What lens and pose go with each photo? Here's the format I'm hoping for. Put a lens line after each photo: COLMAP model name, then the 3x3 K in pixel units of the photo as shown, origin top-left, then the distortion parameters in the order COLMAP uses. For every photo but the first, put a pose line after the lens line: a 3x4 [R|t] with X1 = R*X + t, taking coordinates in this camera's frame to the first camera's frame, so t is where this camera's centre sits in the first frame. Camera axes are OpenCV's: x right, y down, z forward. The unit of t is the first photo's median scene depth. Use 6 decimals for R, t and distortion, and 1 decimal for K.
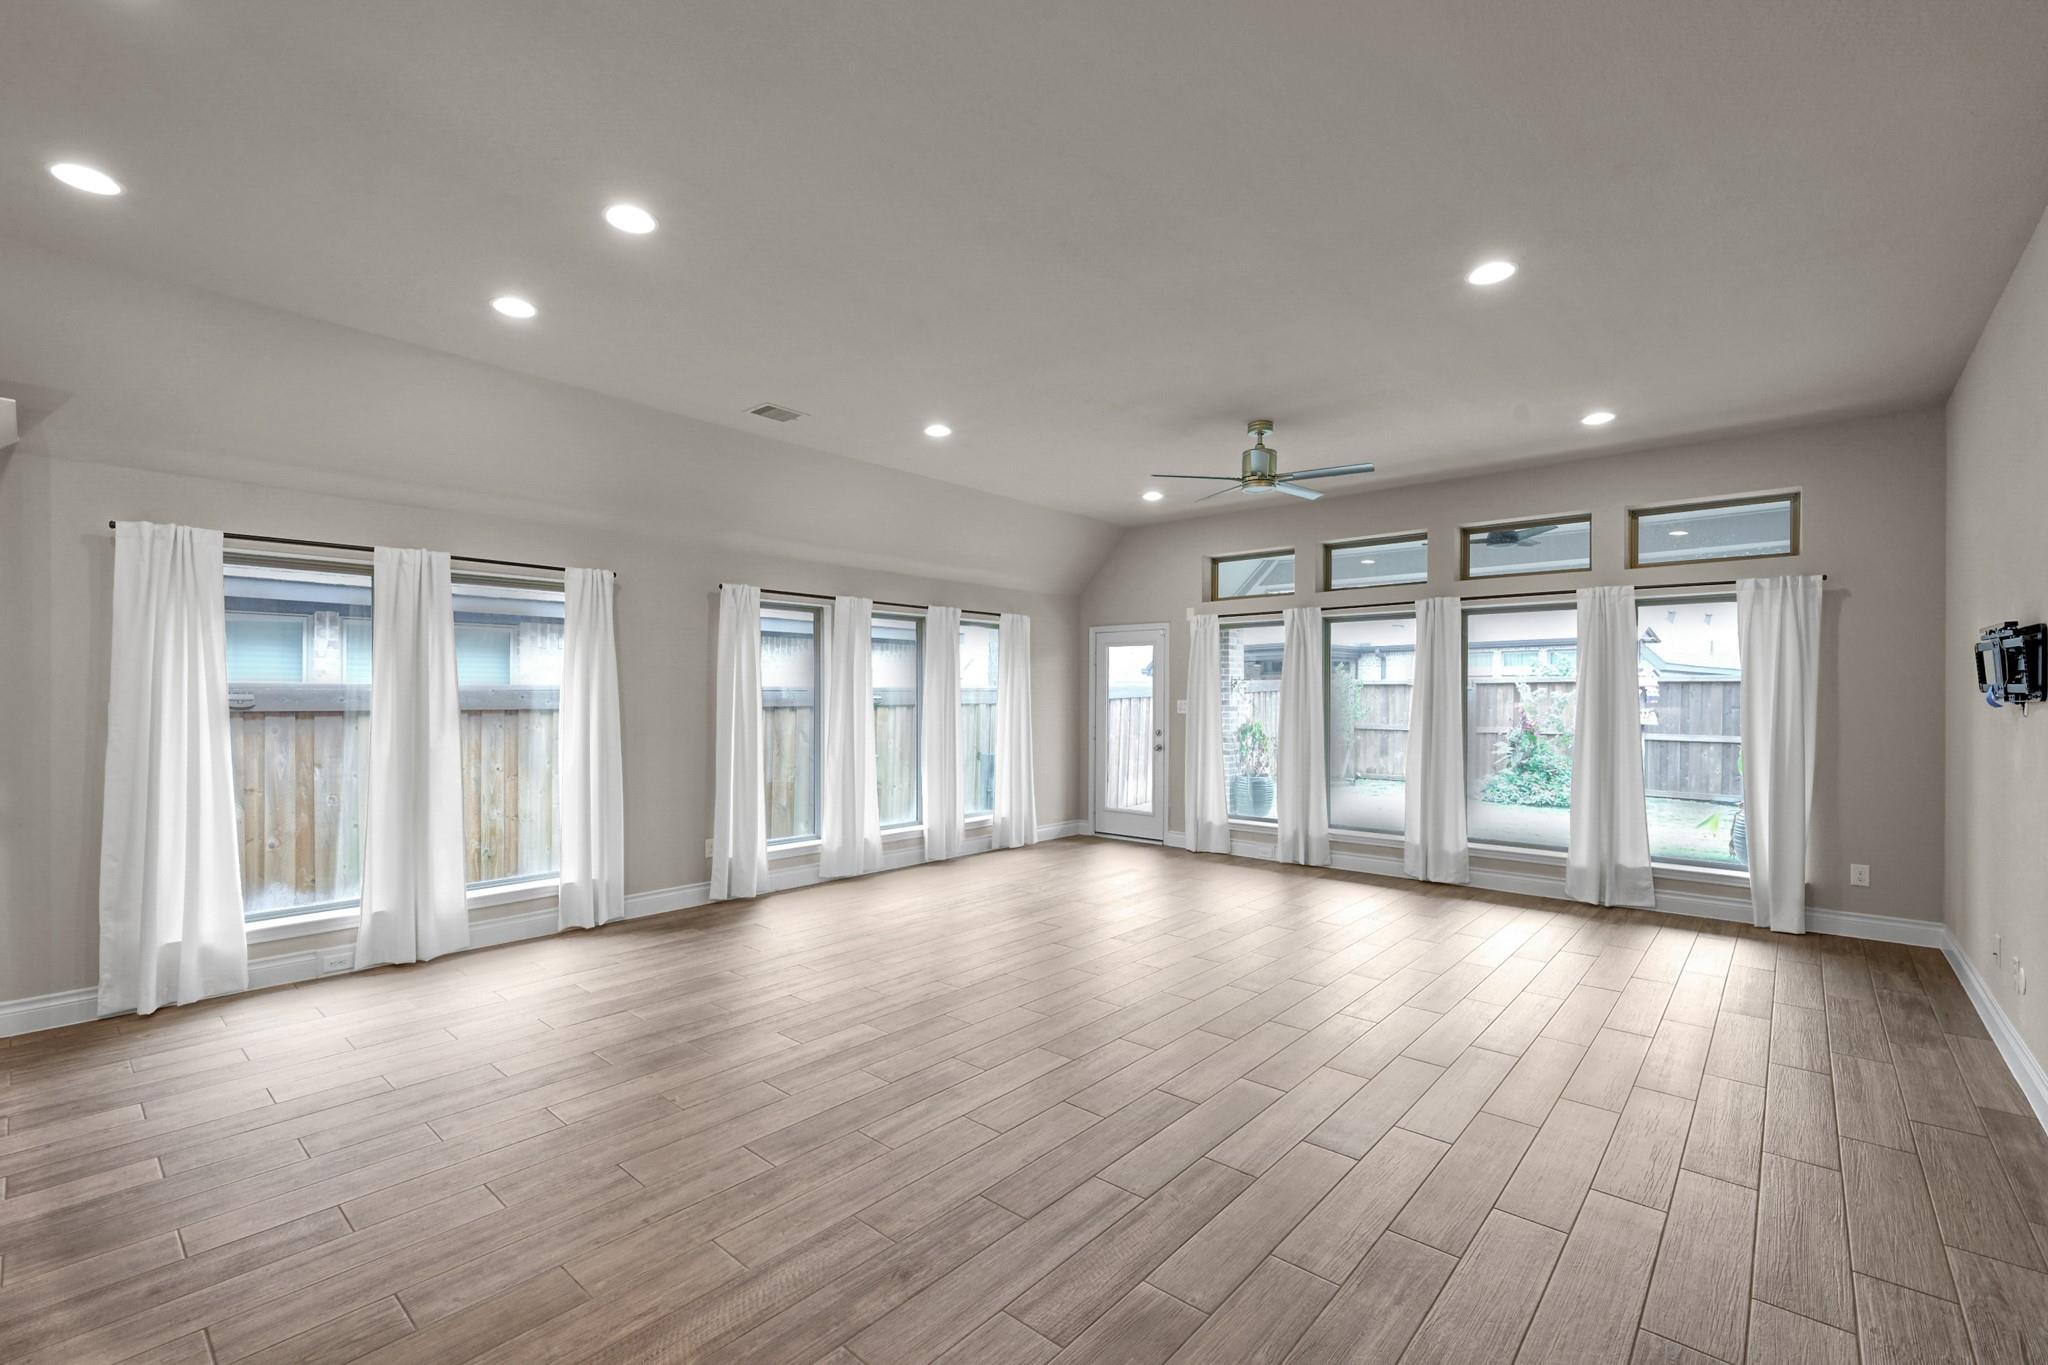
lens RADIAL K [[873.0, 0, 997.6], [0, 873.0, 700.3], [0, 0, 1]] dist [-0.000076, -0.000172]
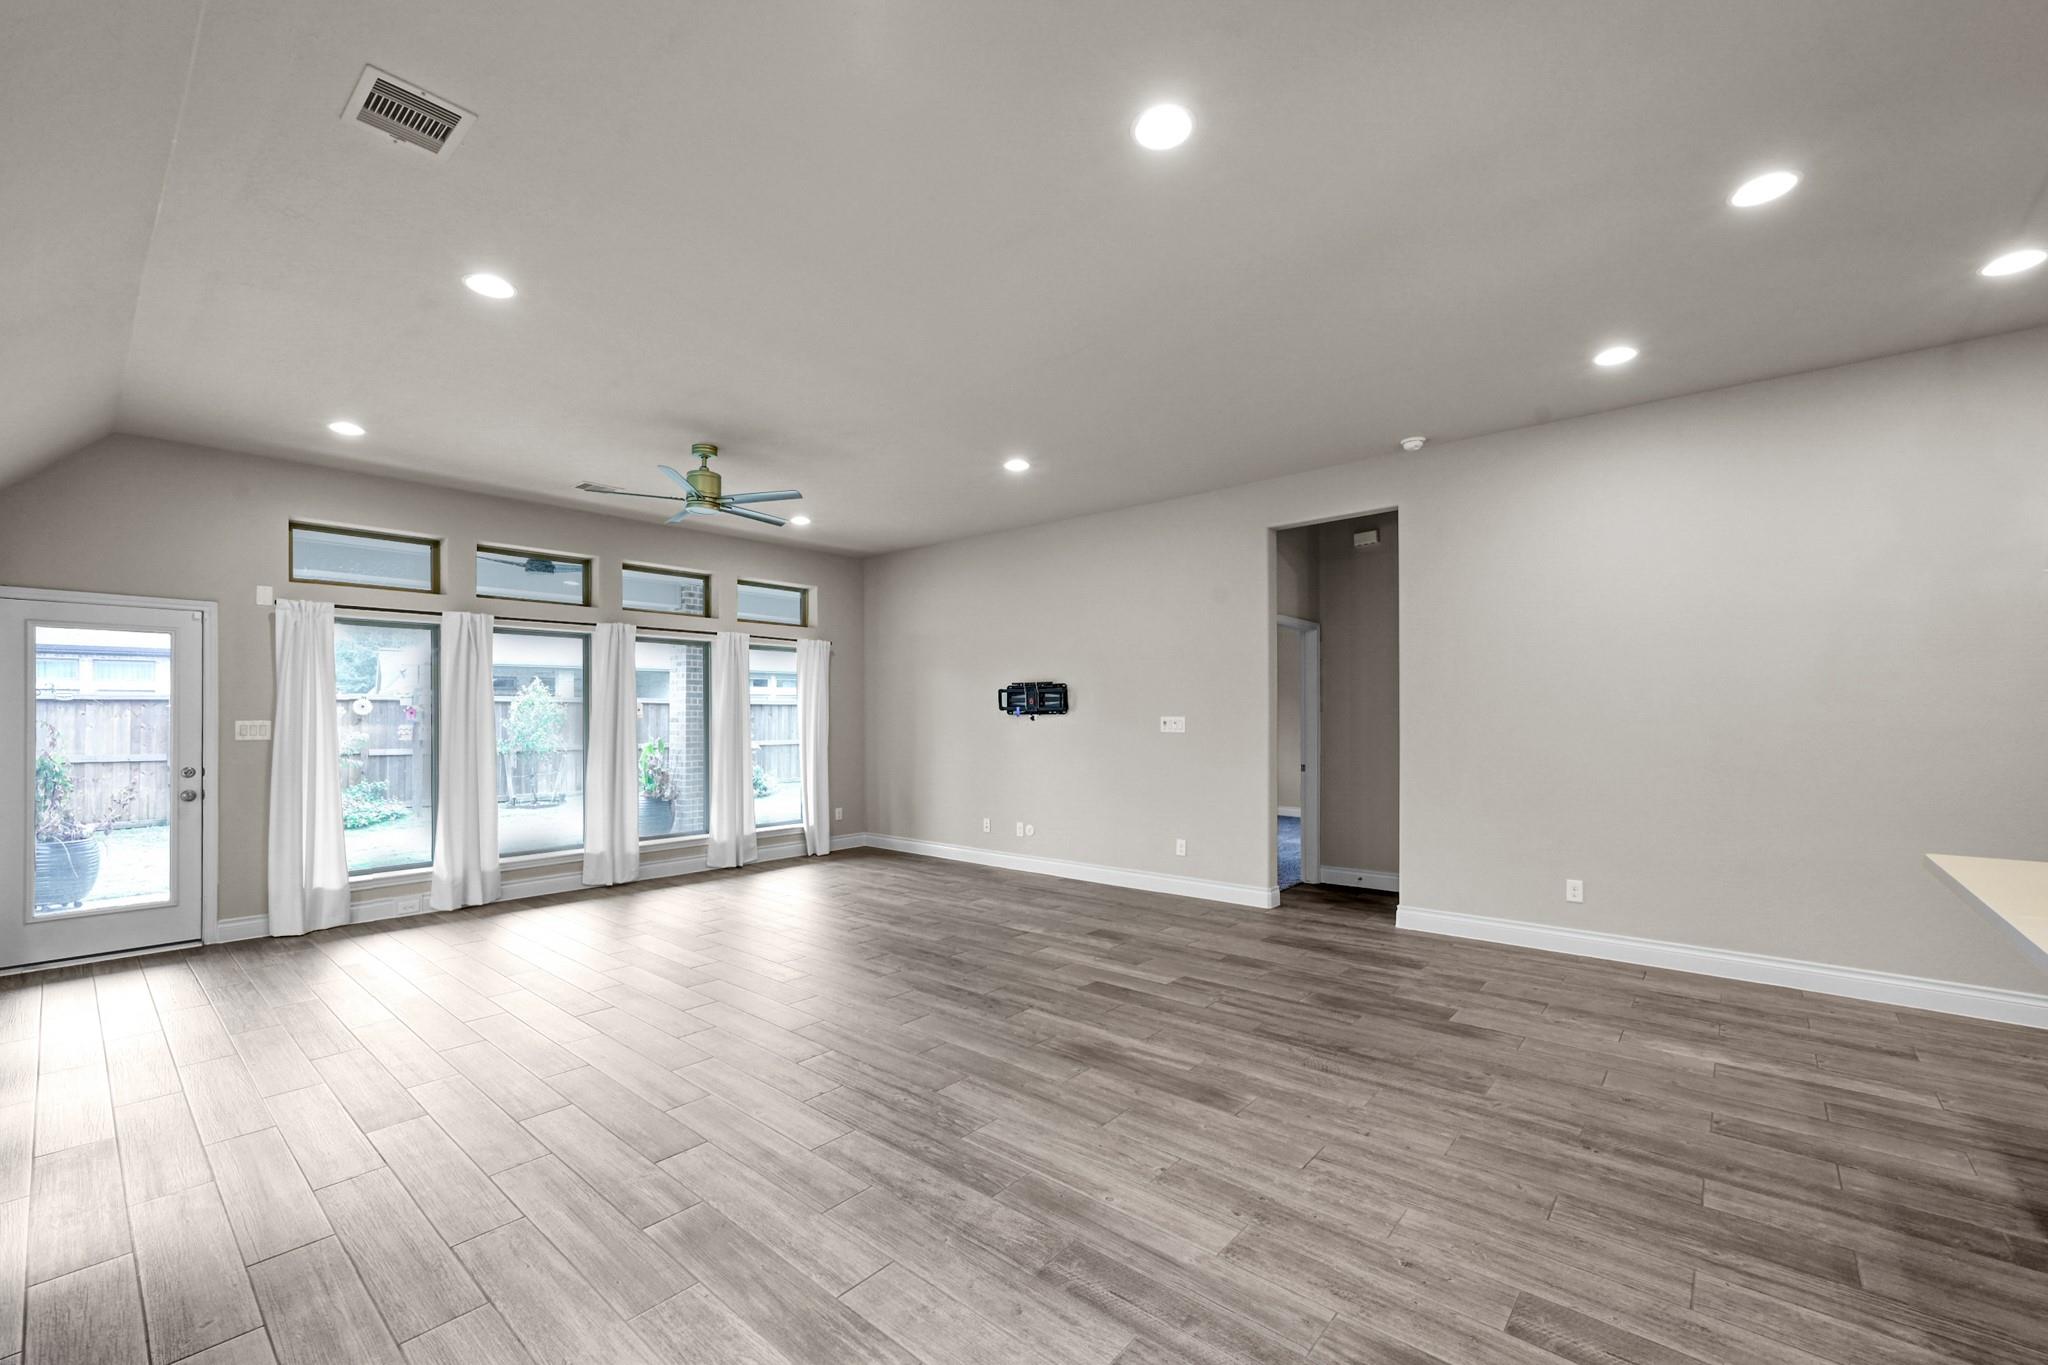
lens RADIAL K [[820.2, 0, 1043.0], [0, 820.2, 729.3], [0, 0, 1]] dist [-0.004030, 0.000855]
pose [[-0.047649, -0.017071, 0.998718, -0.613943], [0.004876, 0.999838, 0.017323, -0.000913], [-0.998852, 0.005695, -0.047558, 0.588057]]
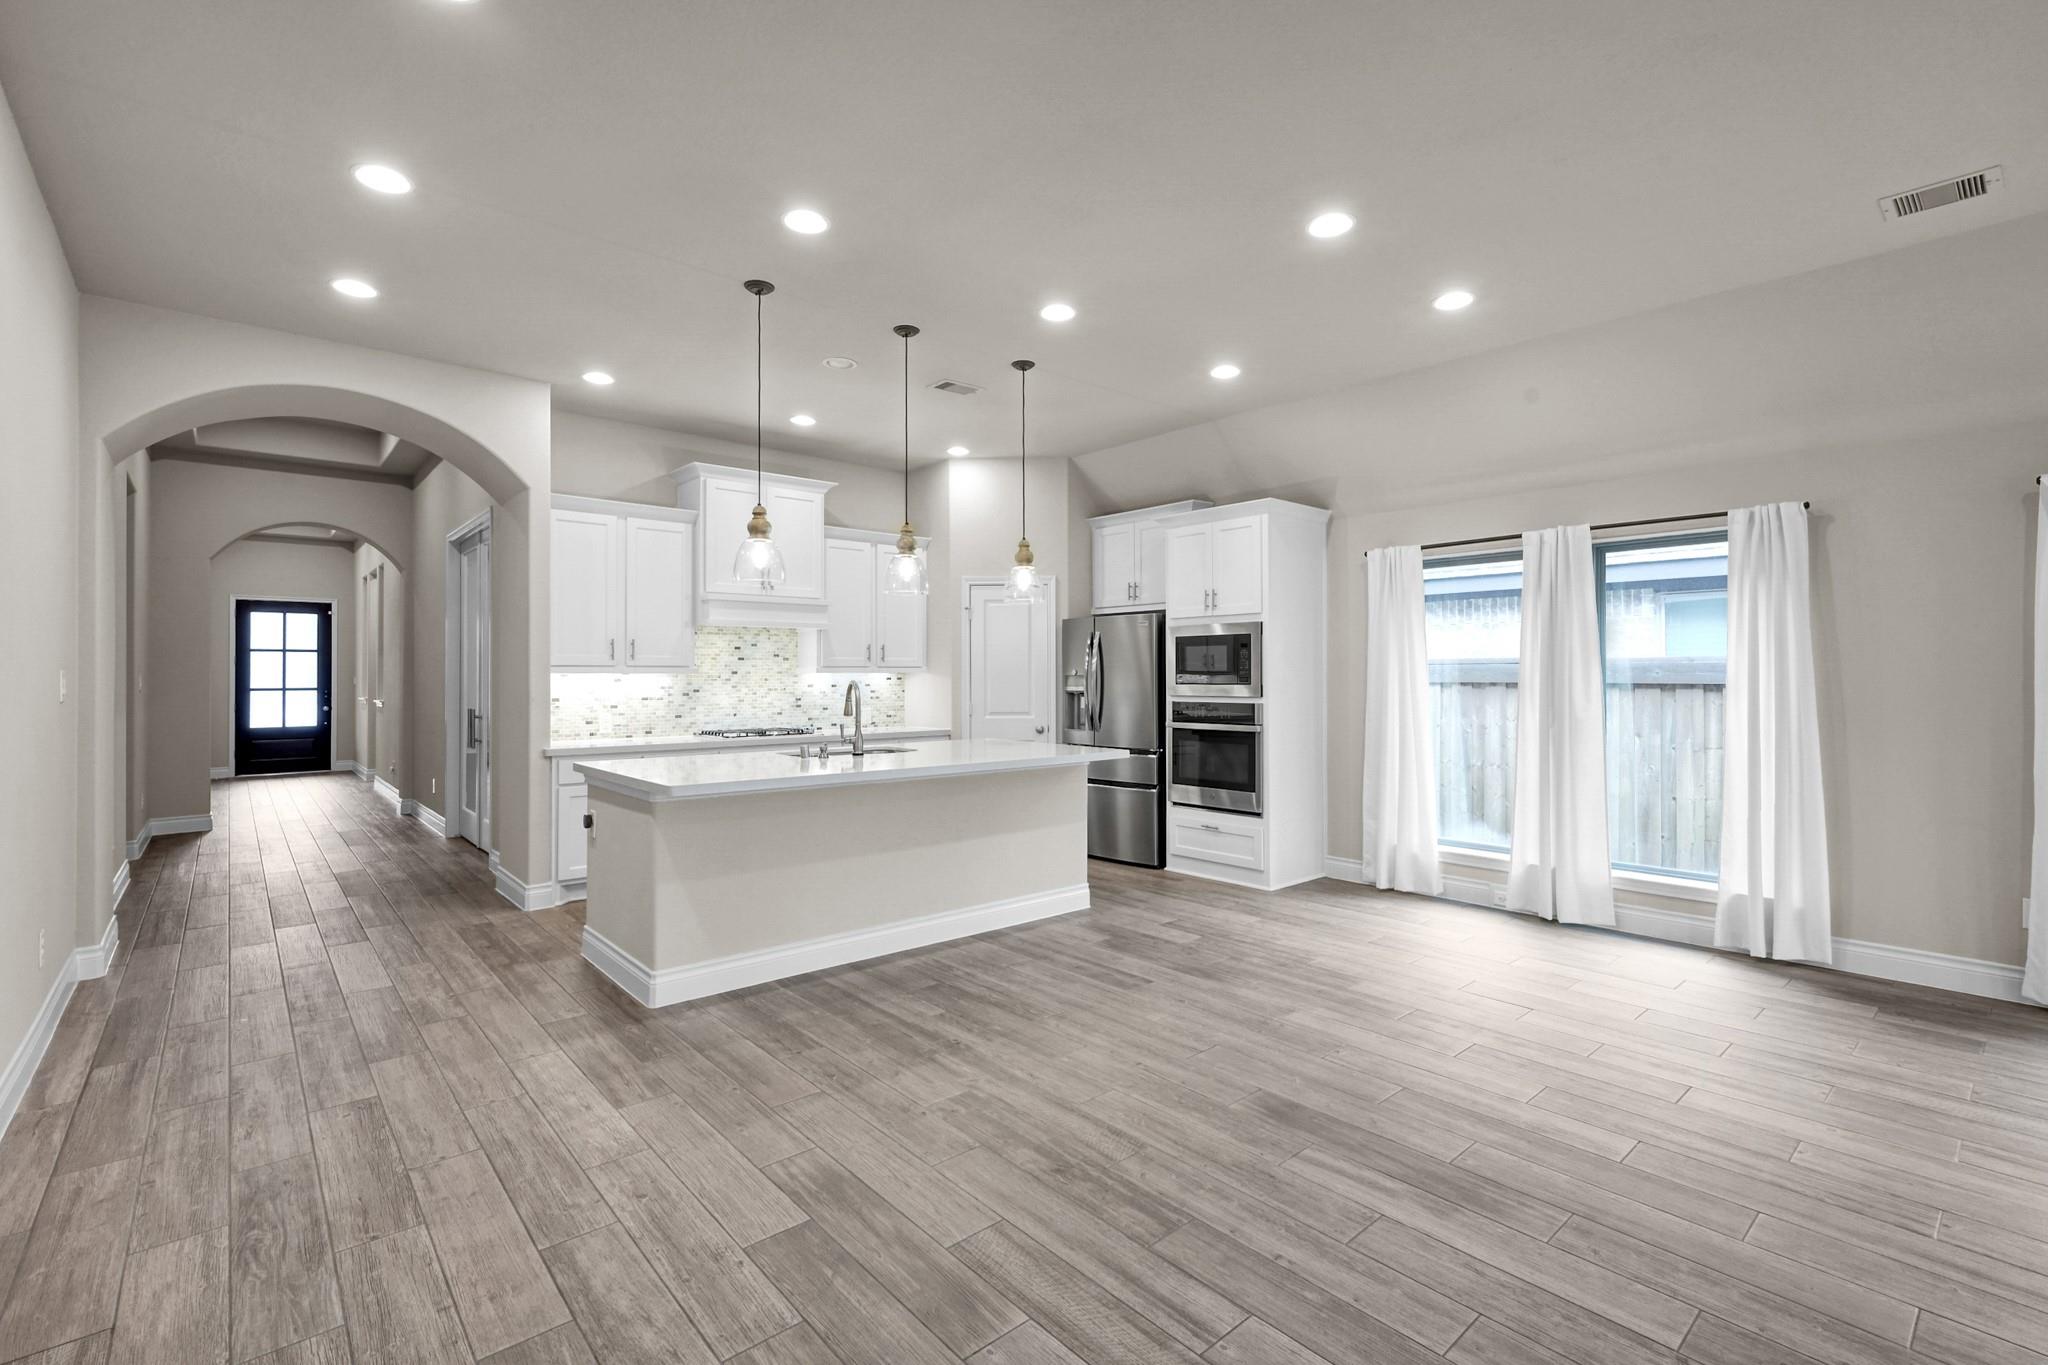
lens RADIAL K [[917.5, 0, 1055.1], [0, 917.5, 674.9], [0, 0, 1]] dist [0.002749, 0.000824]
pose [[-0.093461, -0.003165, -0.995618, 0.378920], [-0.001214, 0.999995, -0.003065, 0.006002], [0.995622, 0.000922, -0.093464, 0.385817]]
